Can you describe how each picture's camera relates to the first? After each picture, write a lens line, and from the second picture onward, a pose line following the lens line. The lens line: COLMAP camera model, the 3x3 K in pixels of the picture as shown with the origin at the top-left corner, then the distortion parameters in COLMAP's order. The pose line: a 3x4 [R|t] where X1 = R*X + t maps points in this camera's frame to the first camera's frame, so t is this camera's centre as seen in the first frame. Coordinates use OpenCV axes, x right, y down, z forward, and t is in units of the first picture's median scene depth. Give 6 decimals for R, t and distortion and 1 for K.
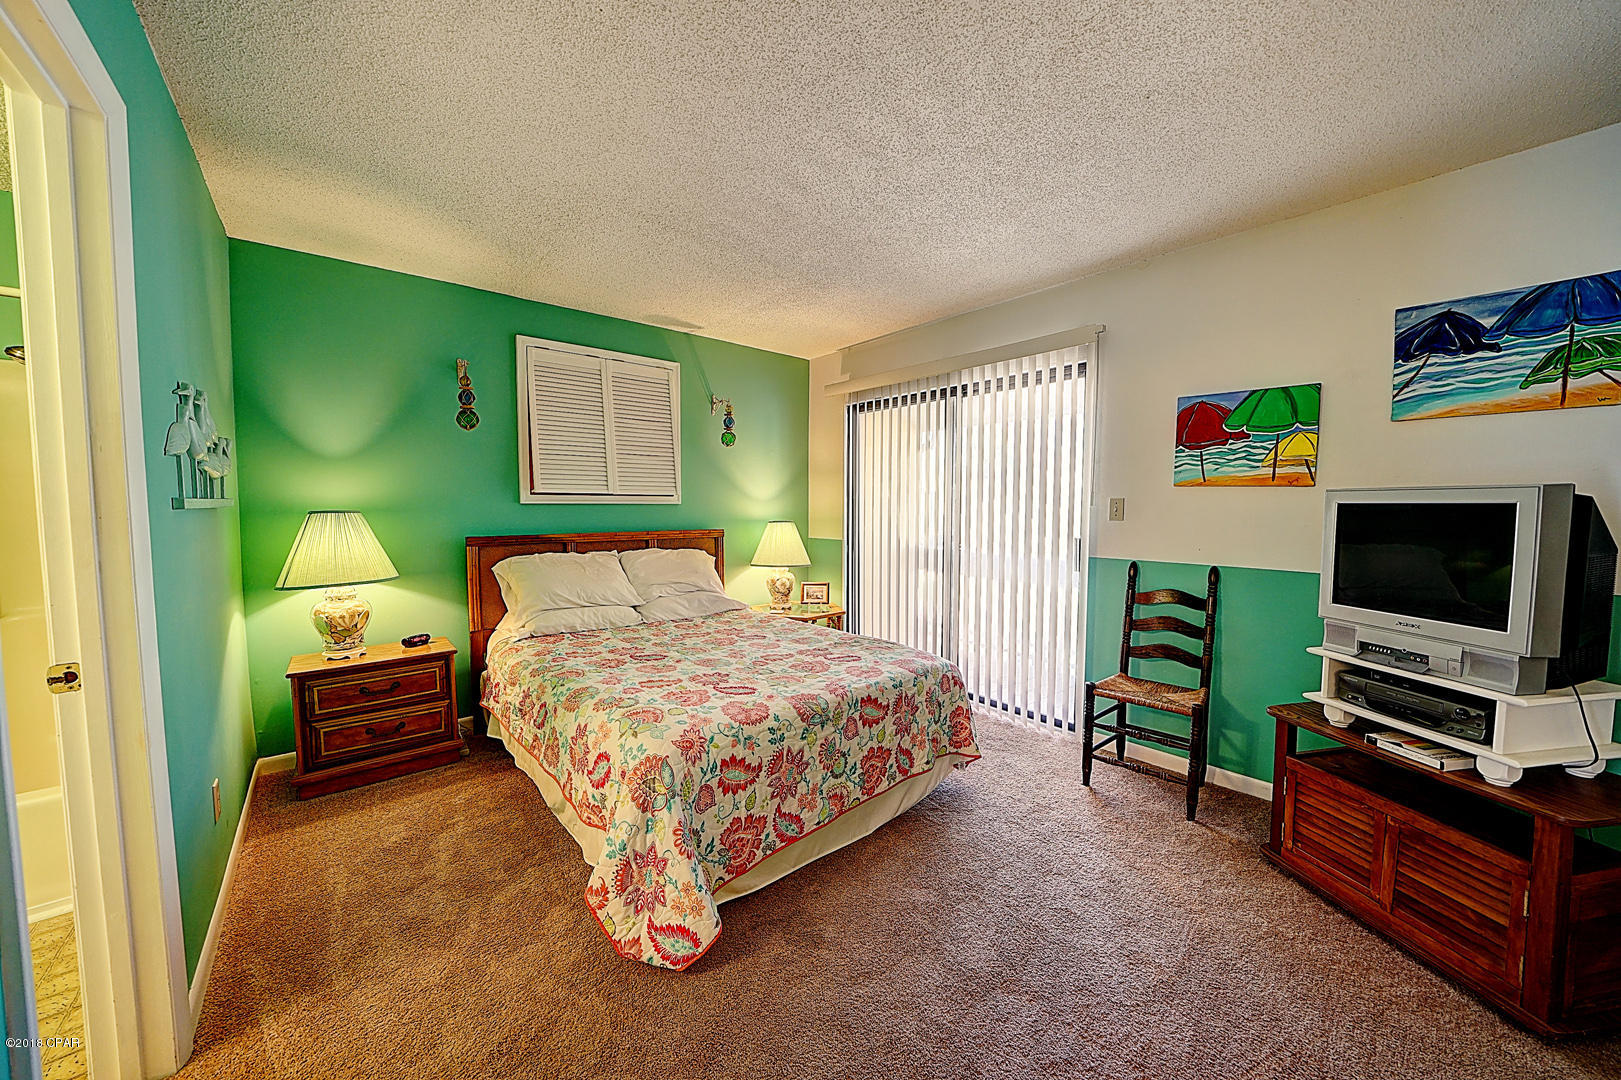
lens RADIAL K [[563.6, 0, 810.0], [0, 563.6, 542.6], [0, 0, 1]] dist [-0.016367, 0.000264]
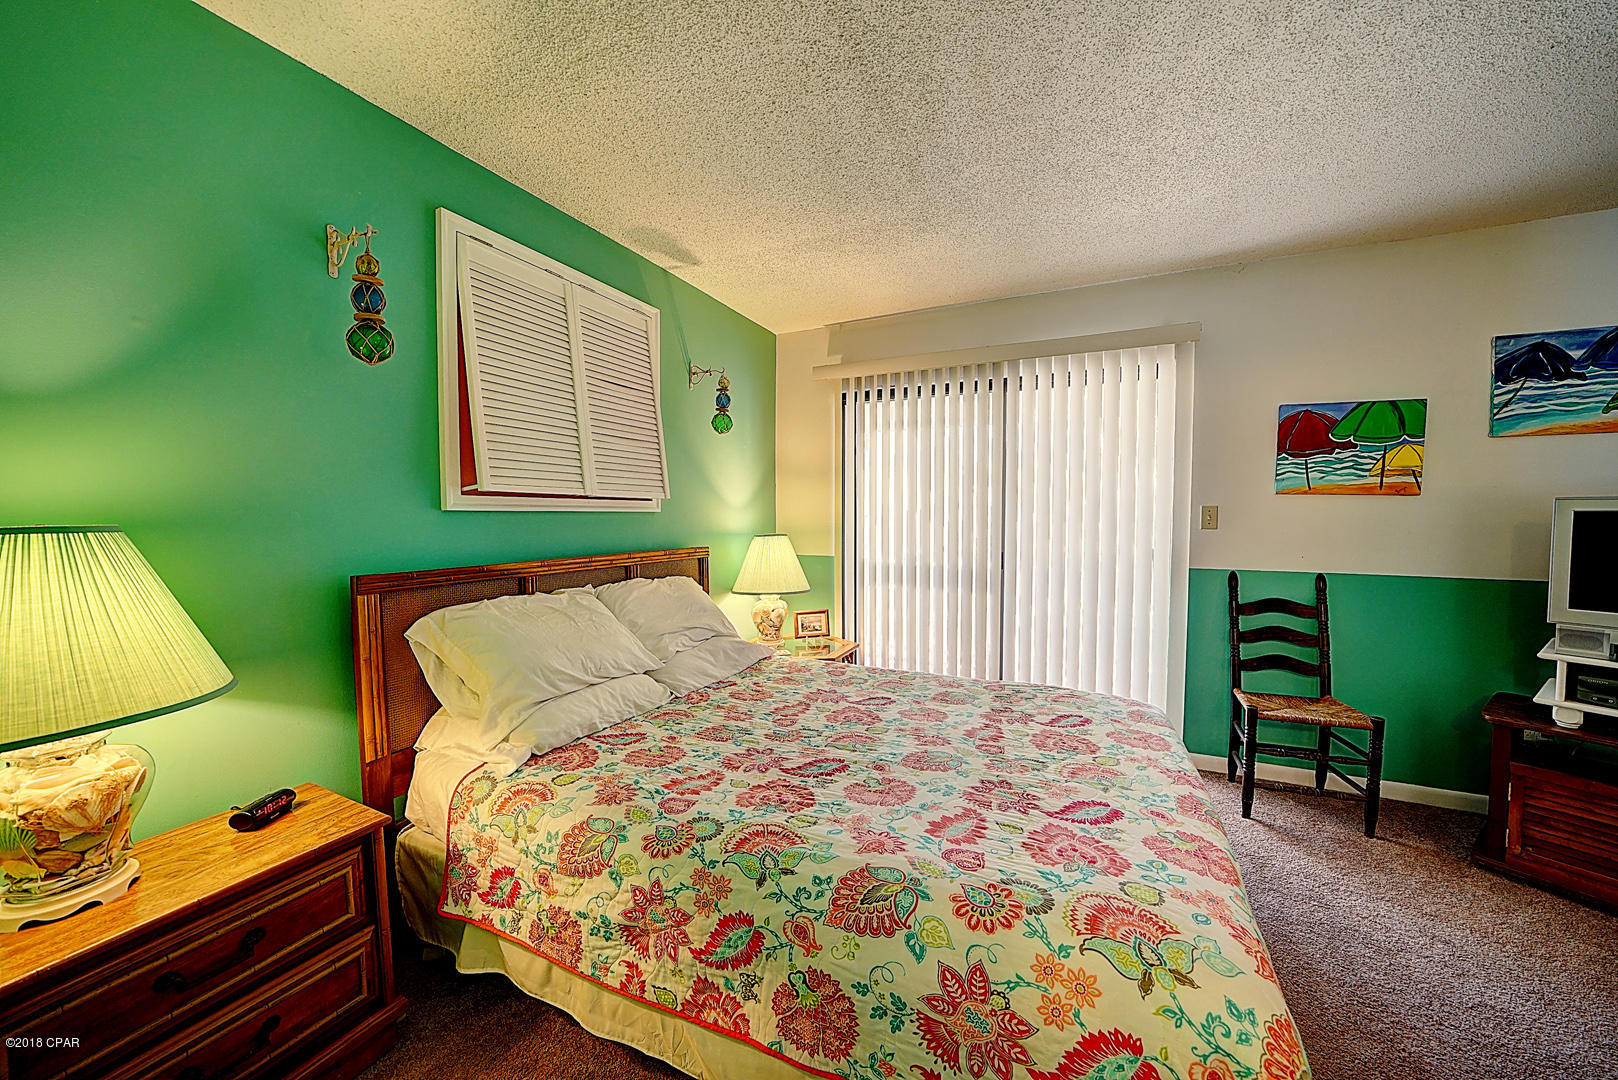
lens RADIAL K [[562.5, 0, 806.0], [0, 562.5, 541.0], [0, 0, 1]] dist [-0.016367, 0.000264]
pose [[0.915500, -0.019825, 0.401828, -0.518814], [0.027914, 0.999508, -0.014286, -0.027358], [-0.401347, 0.024295, 0.915604, 0.444253]]
